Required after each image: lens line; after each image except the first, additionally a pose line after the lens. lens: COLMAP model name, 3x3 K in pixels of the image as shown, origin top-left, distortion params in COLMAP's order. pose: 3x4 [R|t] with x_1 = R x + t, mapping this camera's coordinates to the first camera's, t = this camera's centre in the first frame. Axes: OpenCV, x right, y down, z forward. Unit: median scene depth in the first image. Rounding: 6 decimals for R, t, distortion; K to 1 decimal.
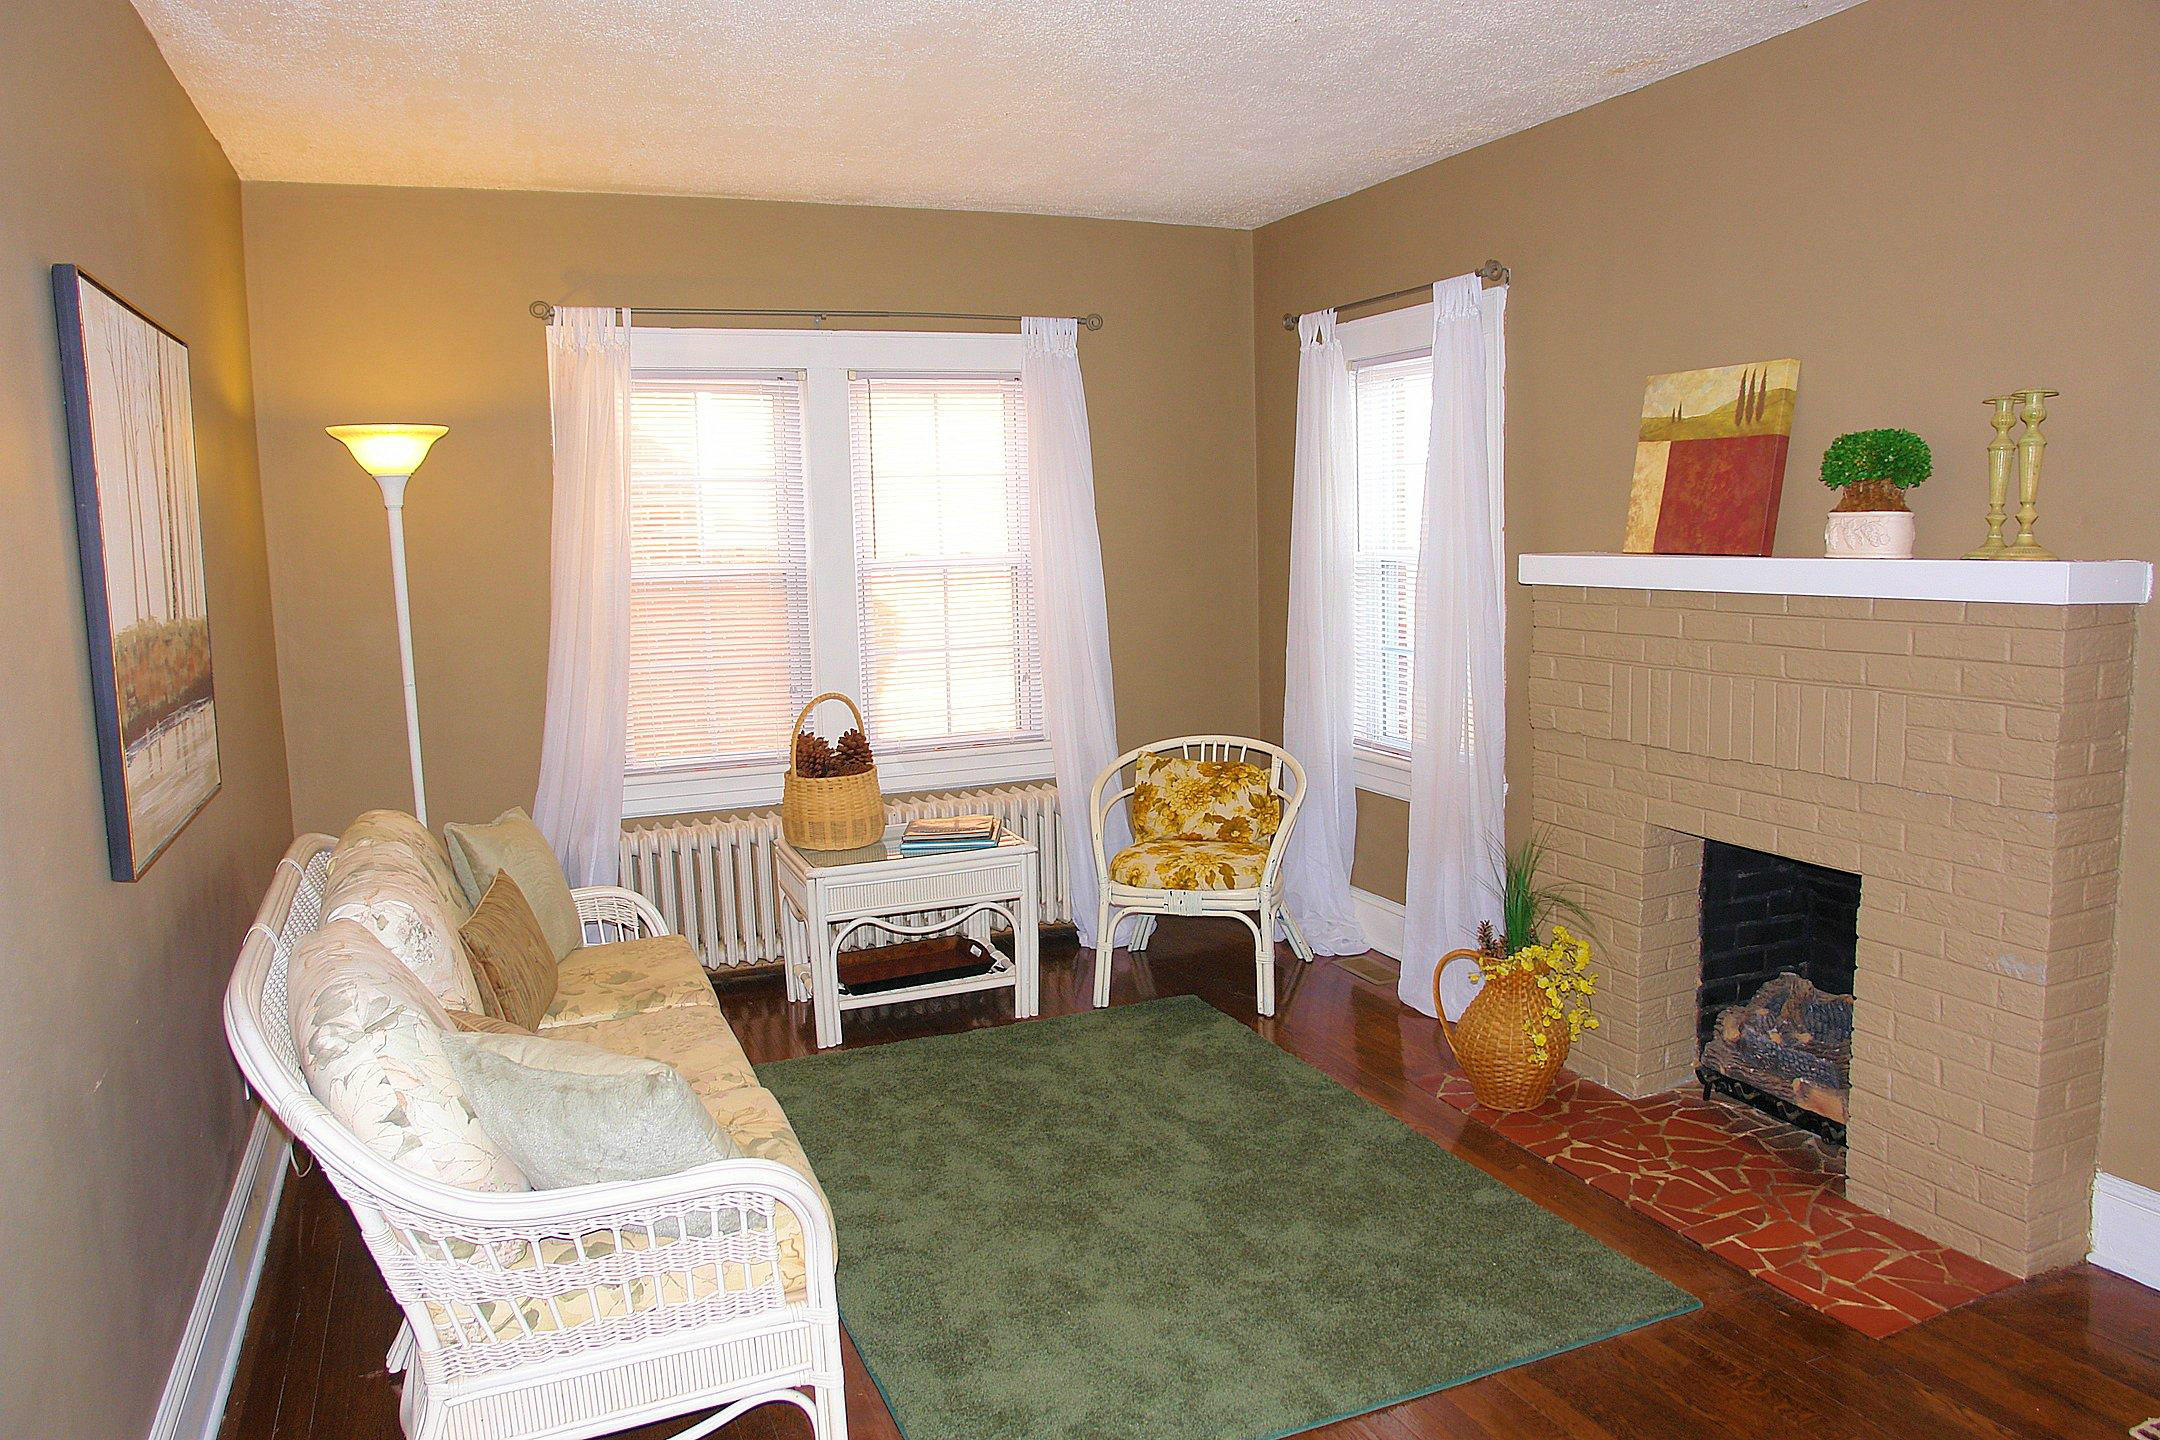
lens RADIAL K [[1491.6, 0, 1080.0], [0, 1491.6, 720.0], [0, 0, 1]] dist [-0.105056, 0.066986]
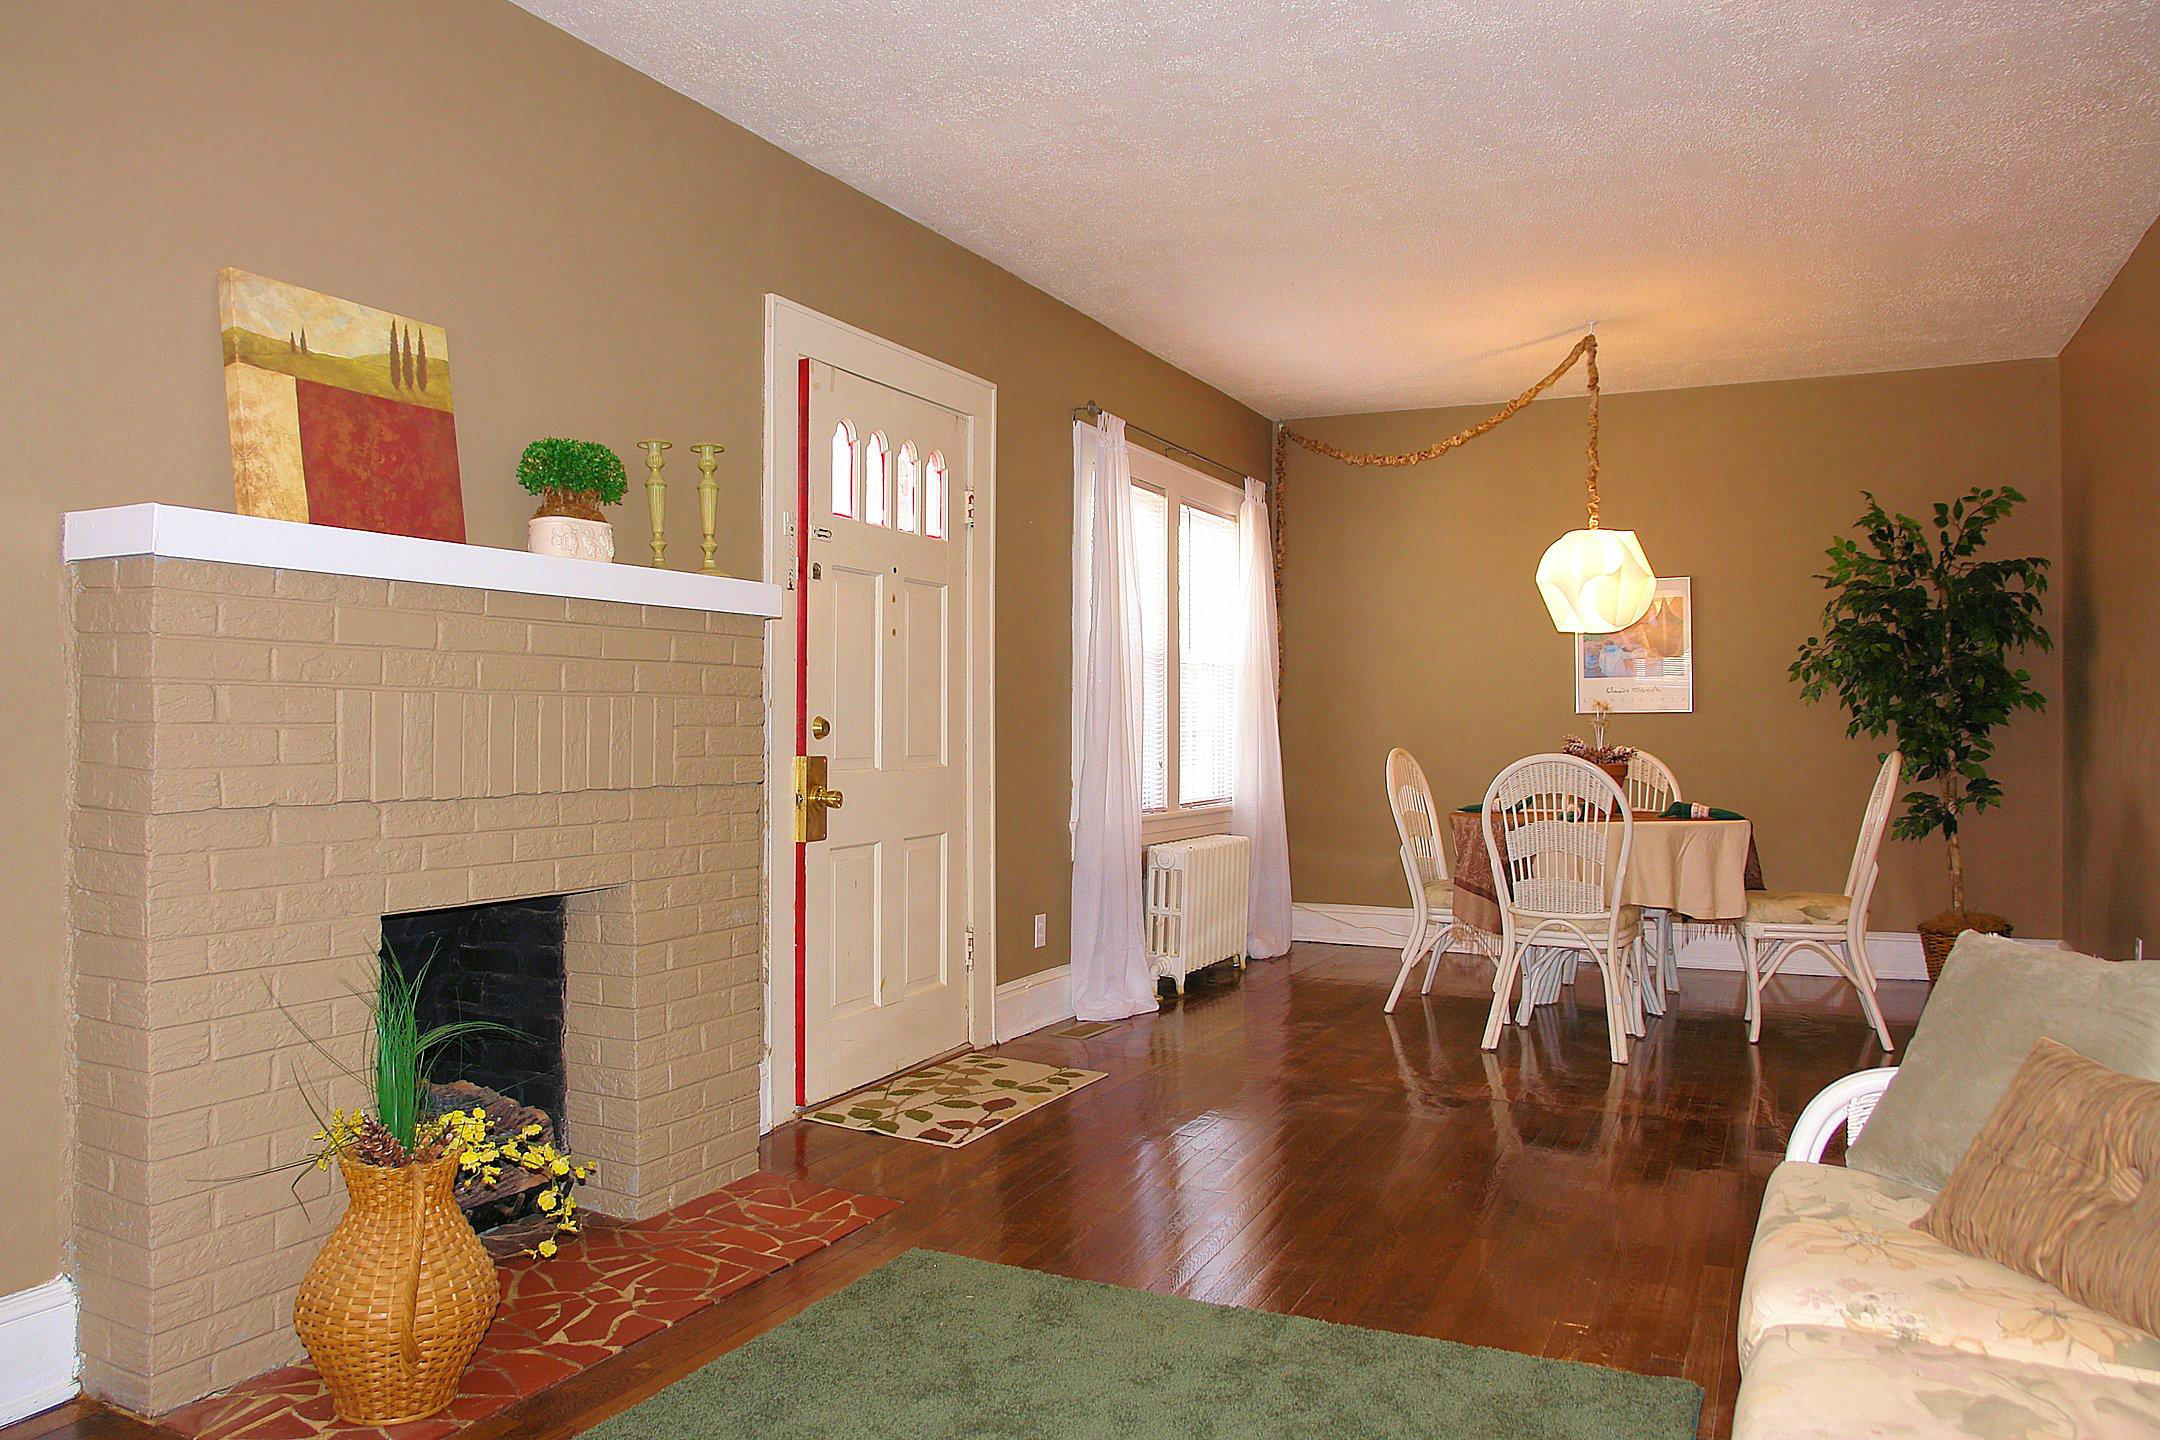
lens RADIAL K [[1491.6, 0, 1080.0], [0, 1491.6, 720.0], [0, 0, 1]] dist [-0.105056, 0.066986]
pose [[-0.652932, 0.027365, 0.756922, -0.360741], [0.111289, 0.991967, 0.060137, -0.026678], [-0.749196, 0.123502, -0.650732, 1.175305]]
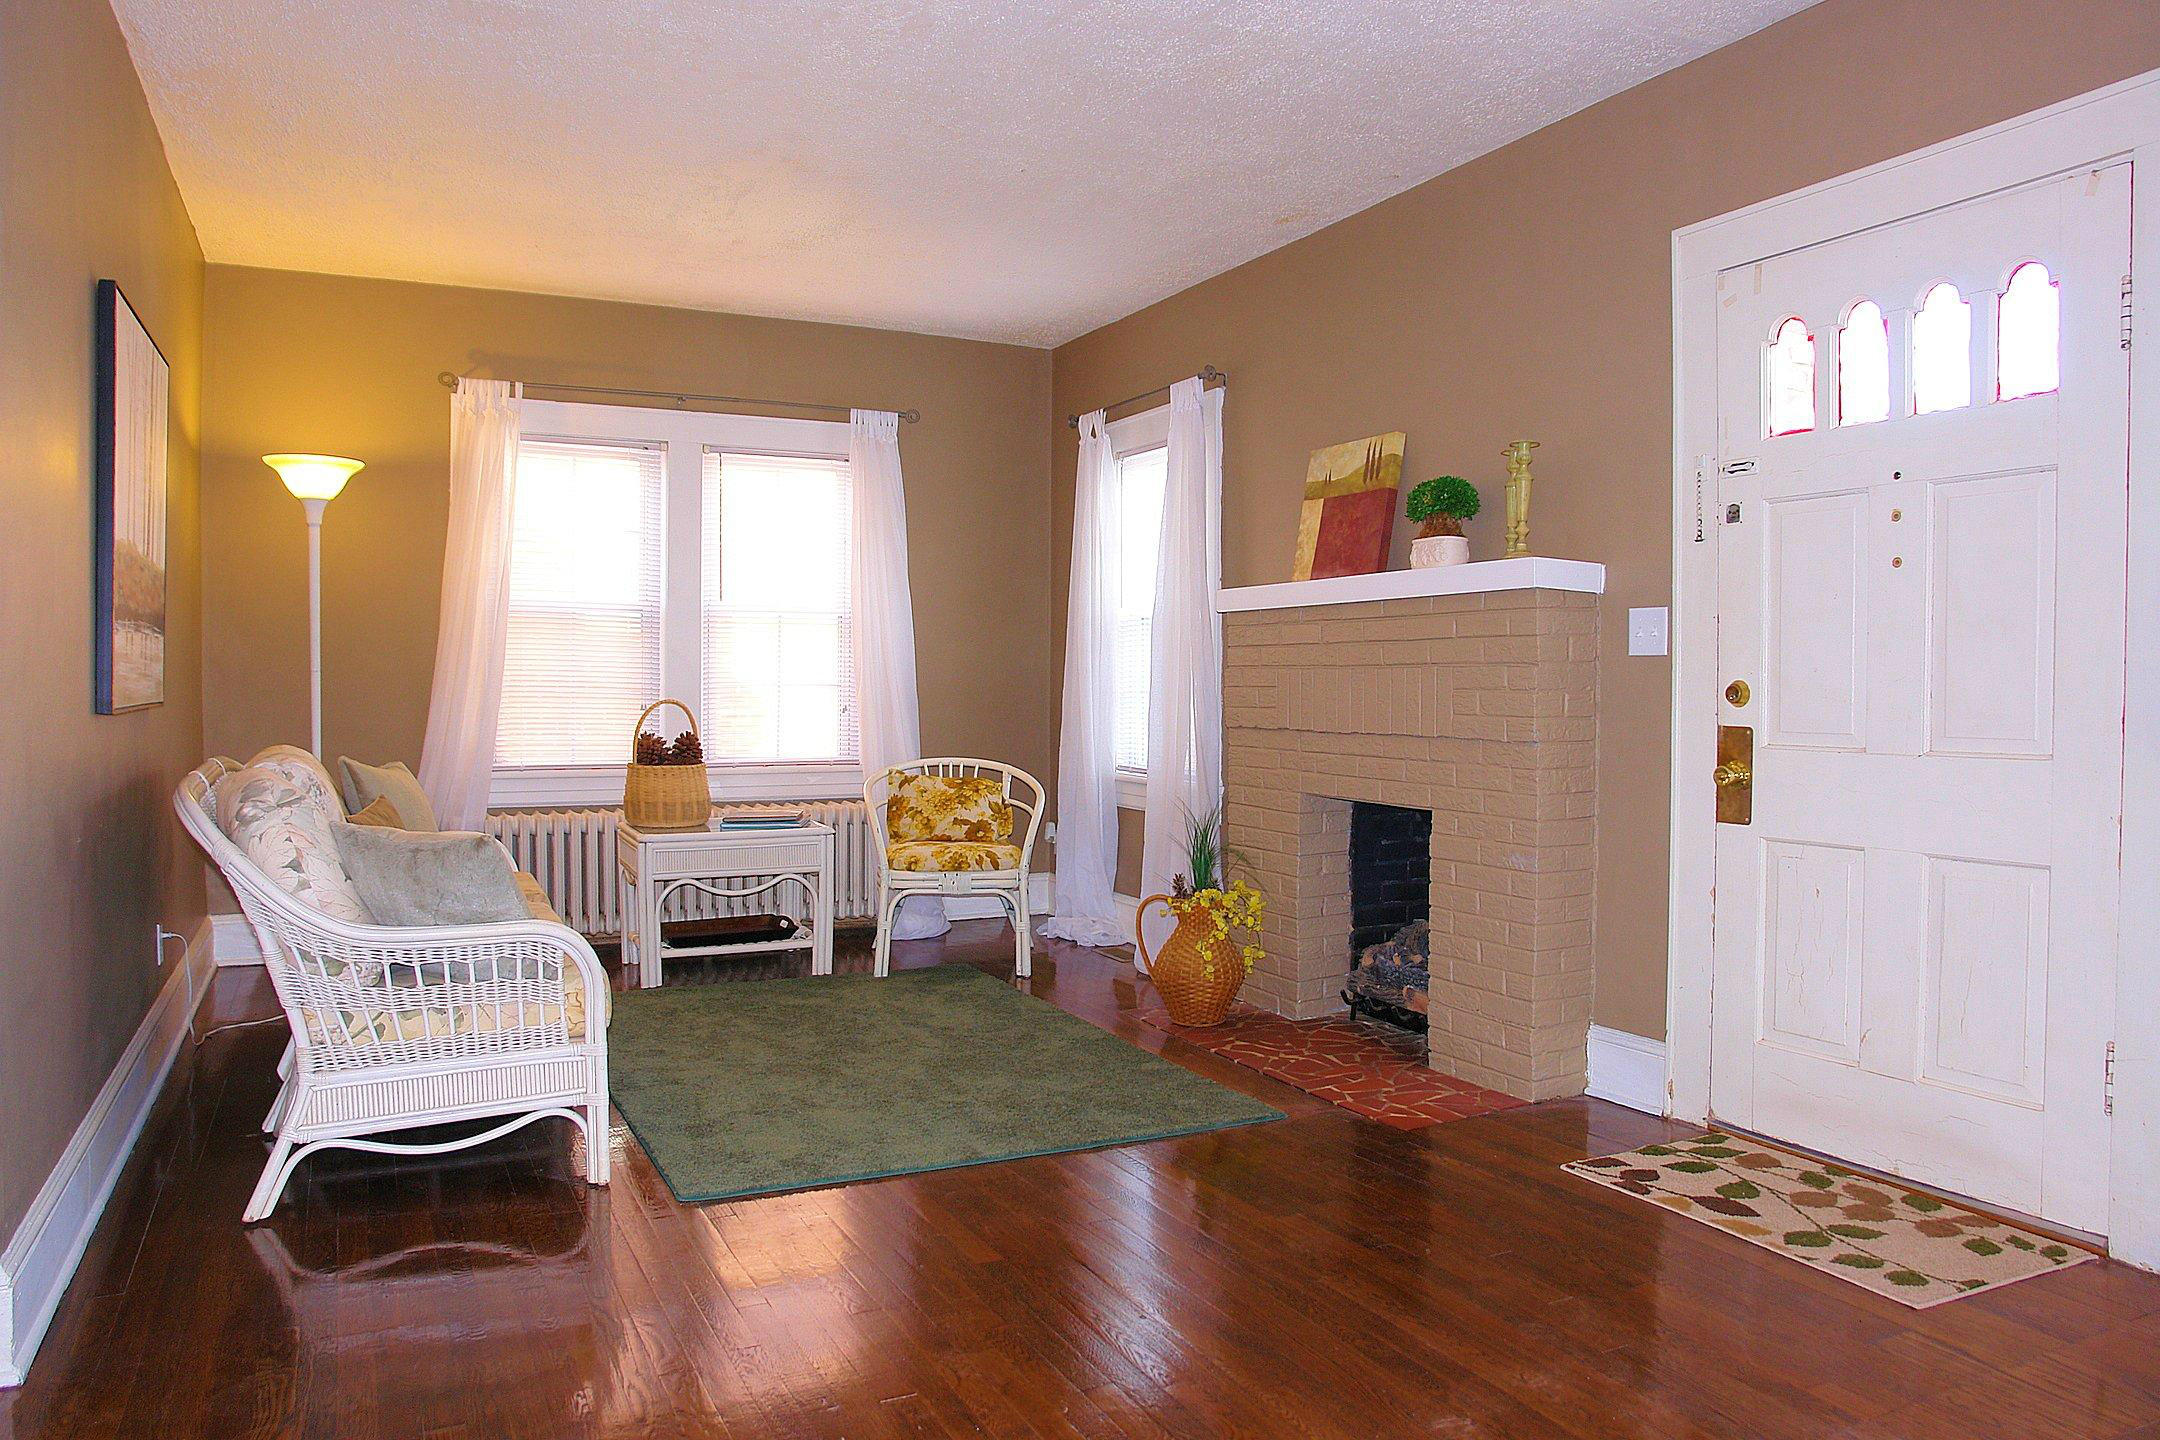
lens RADIAL K [[1491.6, 0, 1080.0], [0, 1491.6, 720.0], [0, 0, 1]] dist [-0.105056, 0.066986]
pose [[0.997641, 0.030763, 0.061370, 0.112923], [-0.024142, 0.994088, -0.105858, 0.145740], [-0.064264, 0.104127, 0.992486, -0.262381]]
